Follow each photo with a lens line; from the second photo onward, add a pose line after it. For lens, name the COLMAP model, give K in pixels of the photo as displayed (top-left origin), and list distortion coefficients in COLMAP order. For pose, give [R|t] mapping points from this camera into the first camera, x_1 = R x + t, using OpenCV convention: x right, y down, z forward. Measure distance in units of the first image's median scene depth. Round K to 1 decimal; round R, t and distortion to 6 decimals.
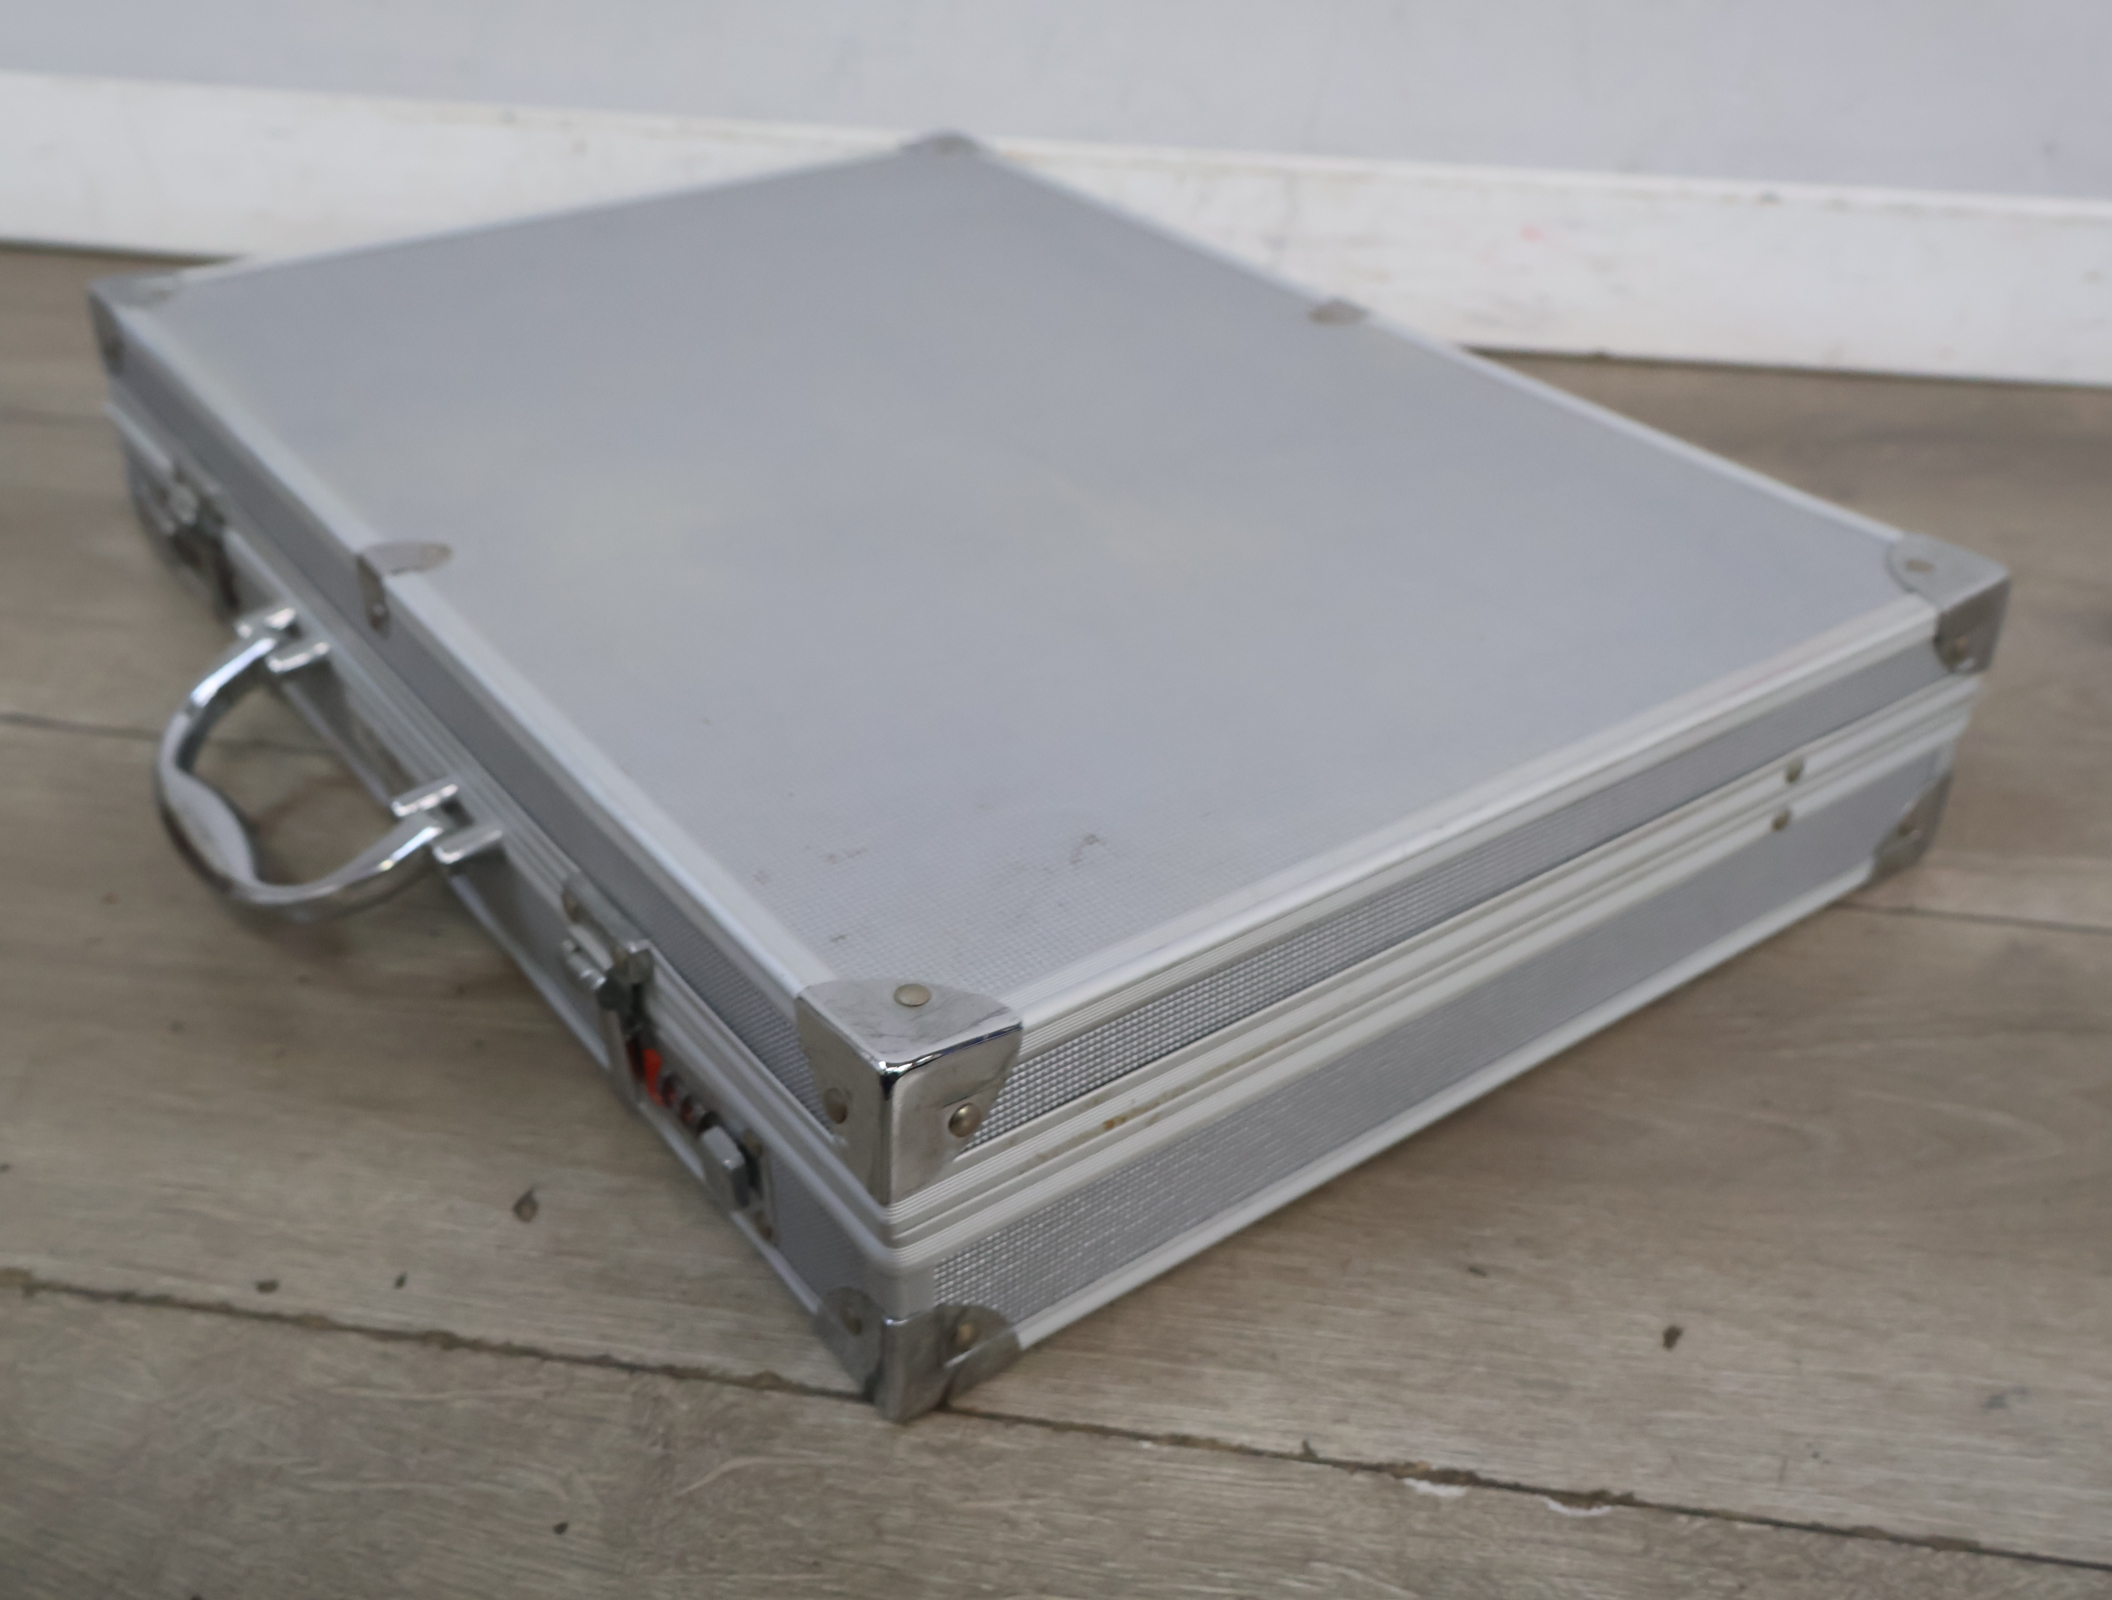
lens RADIAL K [[2058.7, 0, 1047.4], [0, 2058.7, 802.1], [0, 0, 1]] dist [0.009373, 0.000000]
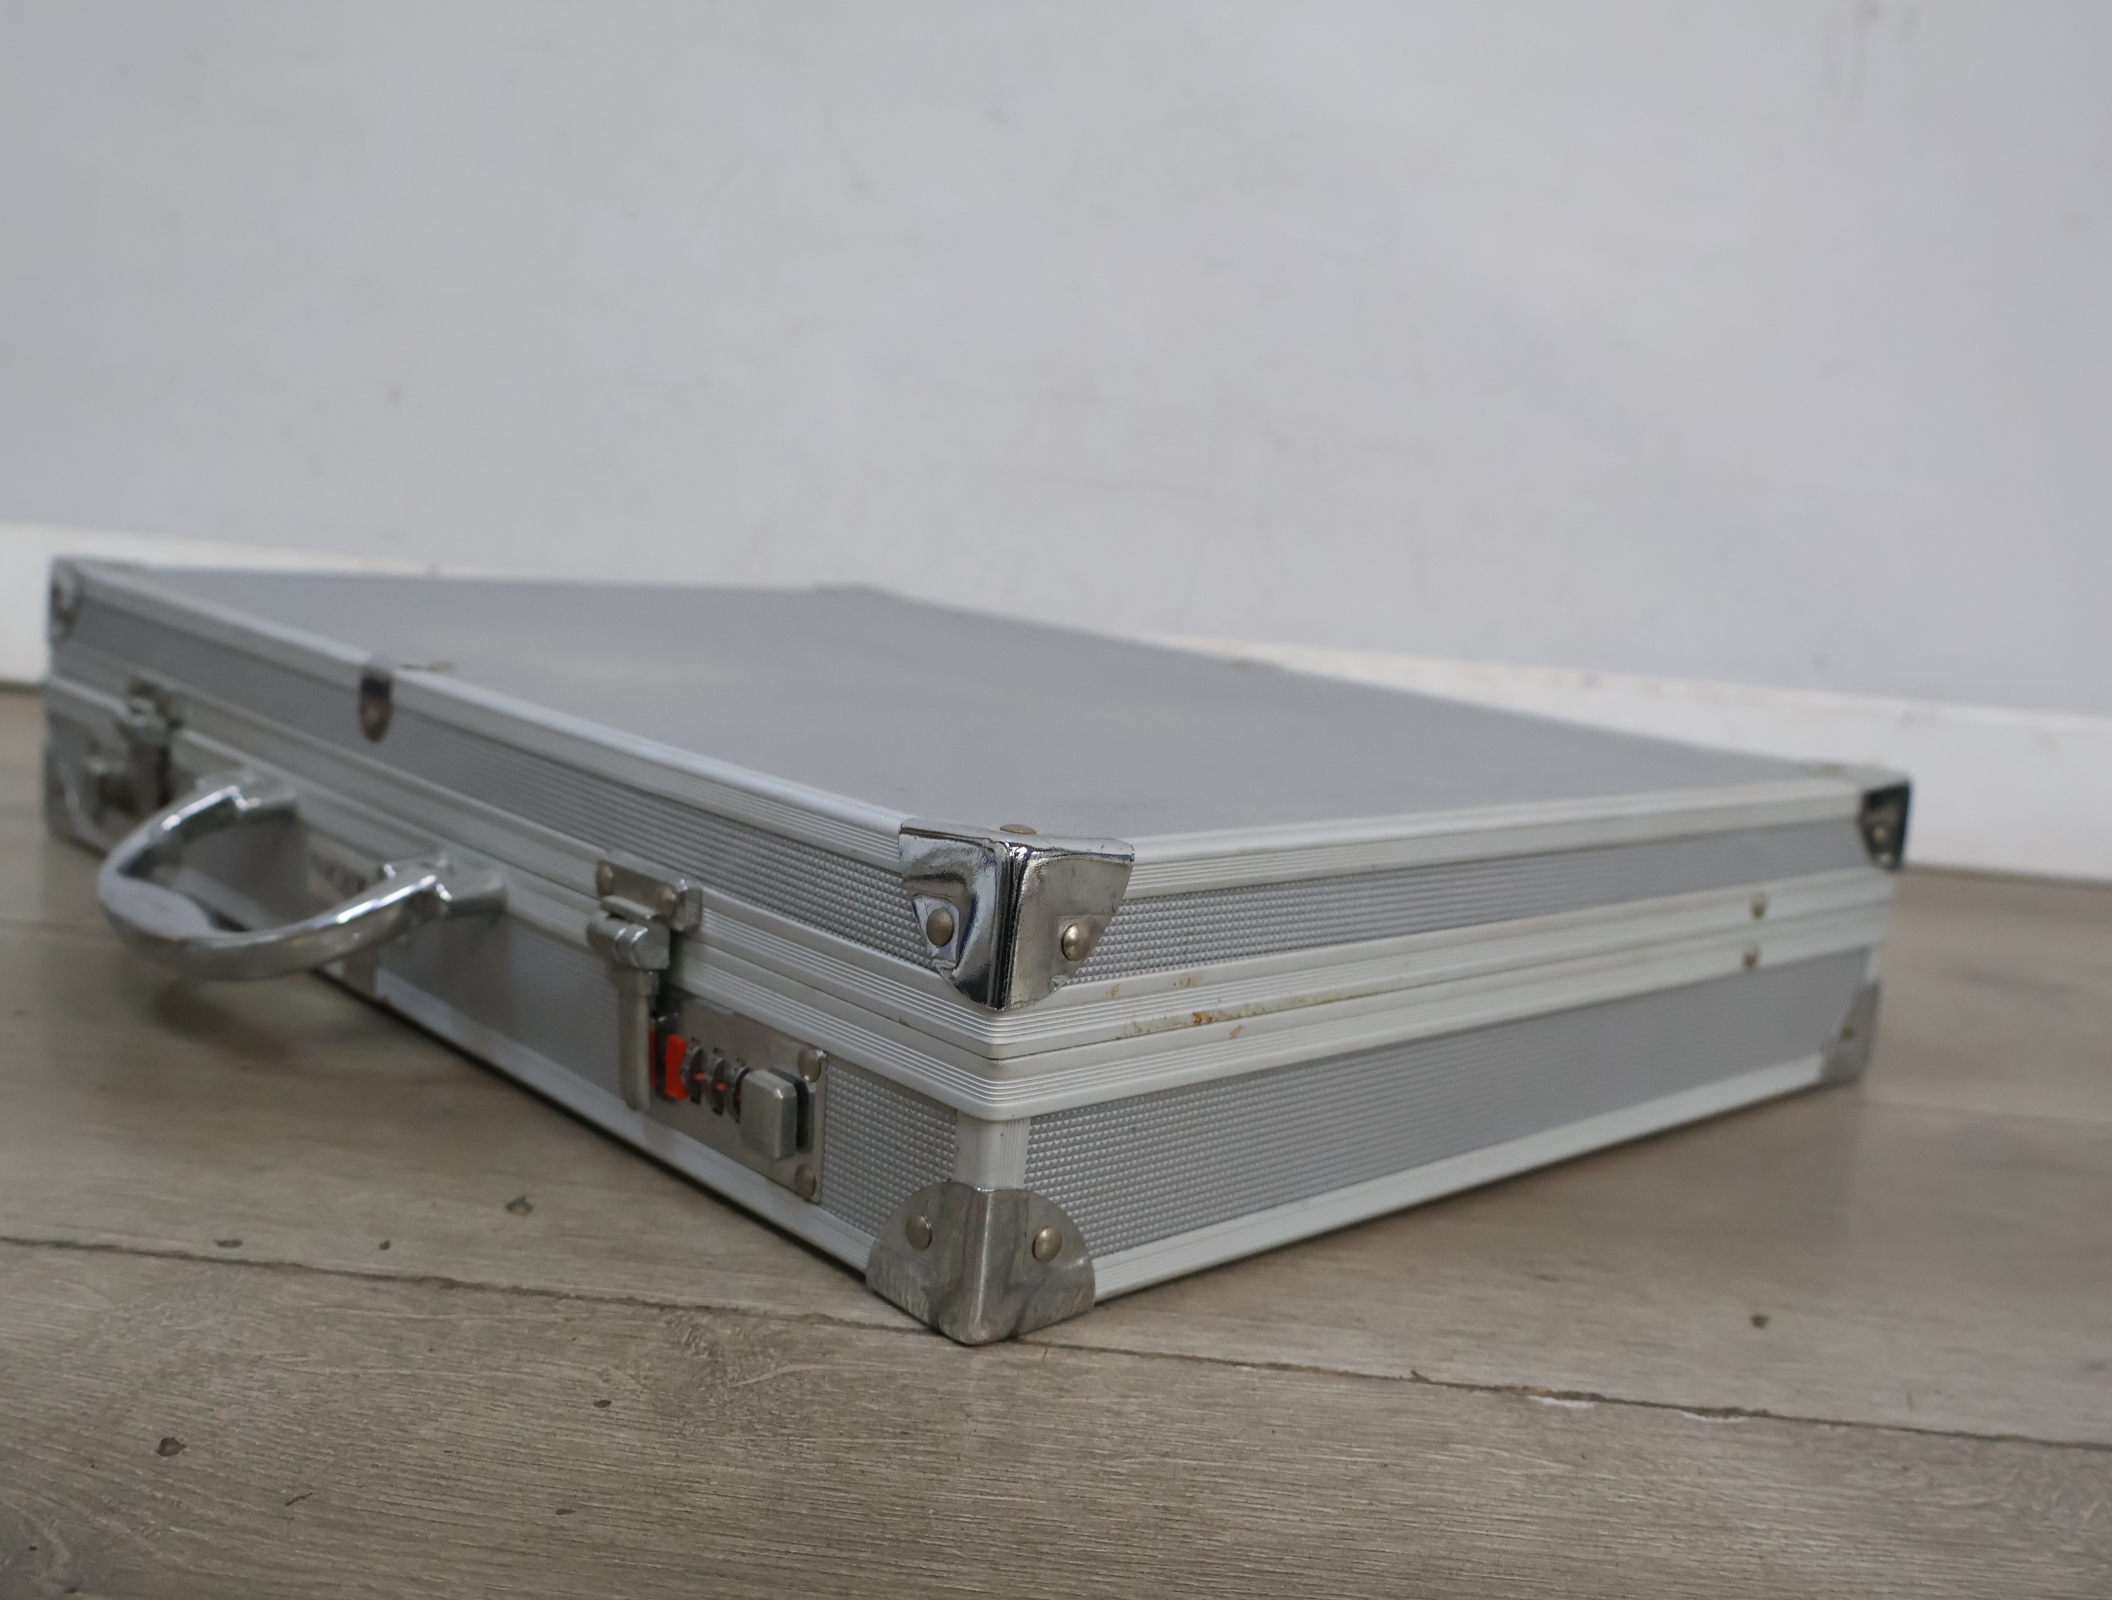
lens RADIAL K [[2058.7, 0, 1047.6], [0, 2058.7, 819.3], [0, 0, 1]] dist [0.009373, 0.000000]
pose [[0.990846, 0.051382, 0.124833, -0.163087], [0.001287, 0.921092, -0.389342, 0.439875], [-0.134988, 0.385939, 0.912595, 0.089023]]
